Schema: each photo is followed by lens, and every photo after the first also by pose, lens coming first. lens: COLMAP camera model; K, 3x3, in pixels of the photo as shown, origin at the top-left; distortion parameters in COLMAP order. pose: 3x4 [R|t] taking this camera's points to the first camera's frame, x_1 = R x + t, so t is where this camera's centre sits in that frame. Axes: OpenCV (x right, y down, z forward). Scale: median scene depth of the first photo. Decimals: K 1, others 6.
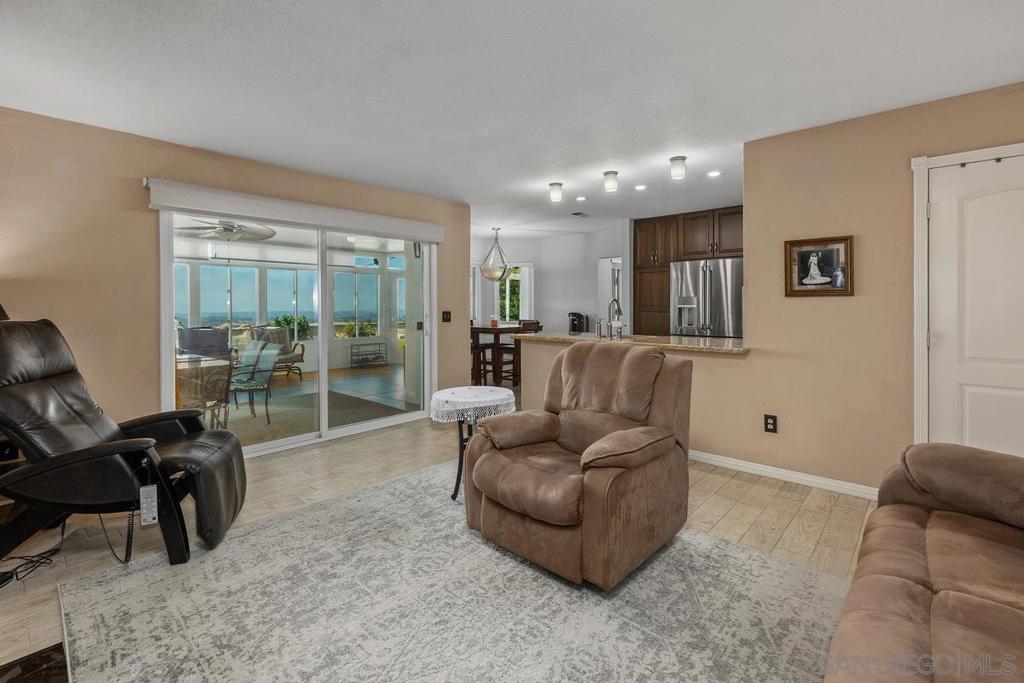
lens RADIAL K [[467.1, 0, 504.6], [0, 467.1, 306.8], [0, 0, 1]] dist [-0.001826, -0.000238]
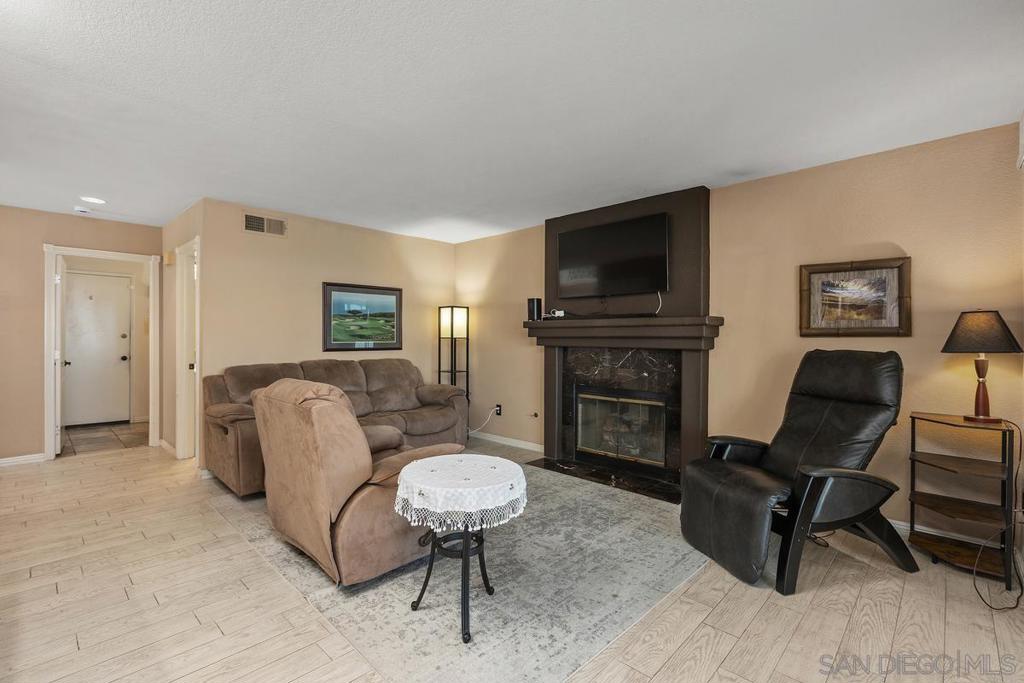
lens RADIAL K [[455.1, 0, 513.9], [0, 455.1, 338.1], [0, 0, 1]] dist [-0.003284, -0.000541]
pose [[-0.999992, -0.001377, 0.003699, -0.155831], [-0.001351, 0.999975, 0.006933, -0.006653], [-0.003709, 0.006928, -0.999969, 1.821217]]
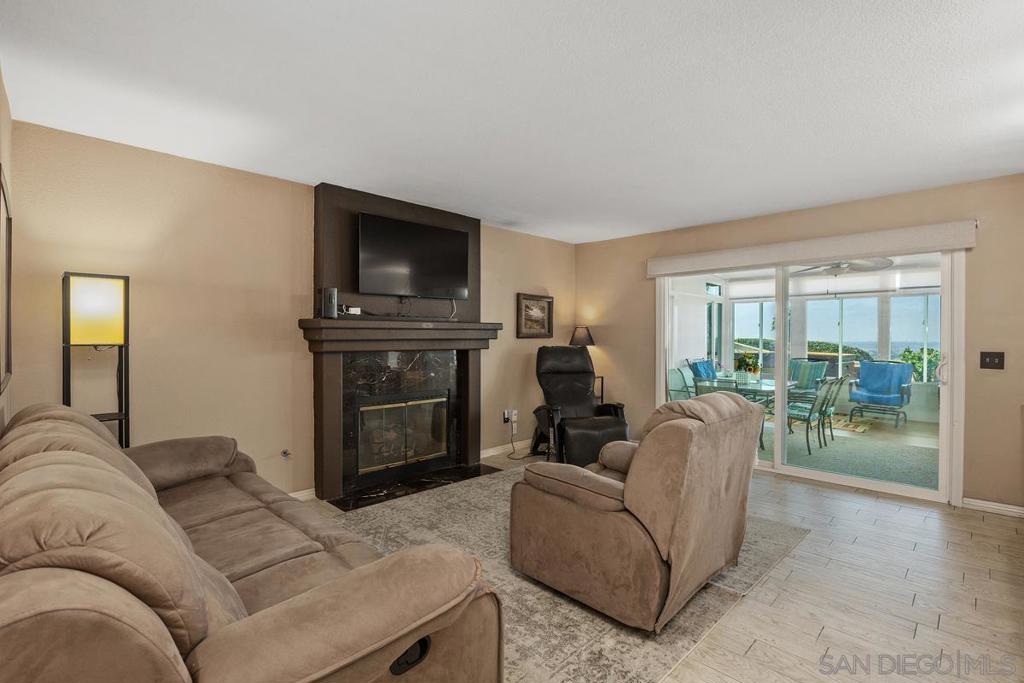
lens RADIAL K [[471.7, 0, 512.0], [0, 471.7, 341.5], [0, 0, 1]] dist [-0.001596, 0.000092]
pose [[-0.038348, 0.015485, -0.999144, 1.011972], [-0.006425, 0.999855, 0.015742, -0.020184], [0.999244, 0.007023, -0.038243, 0.701218]]
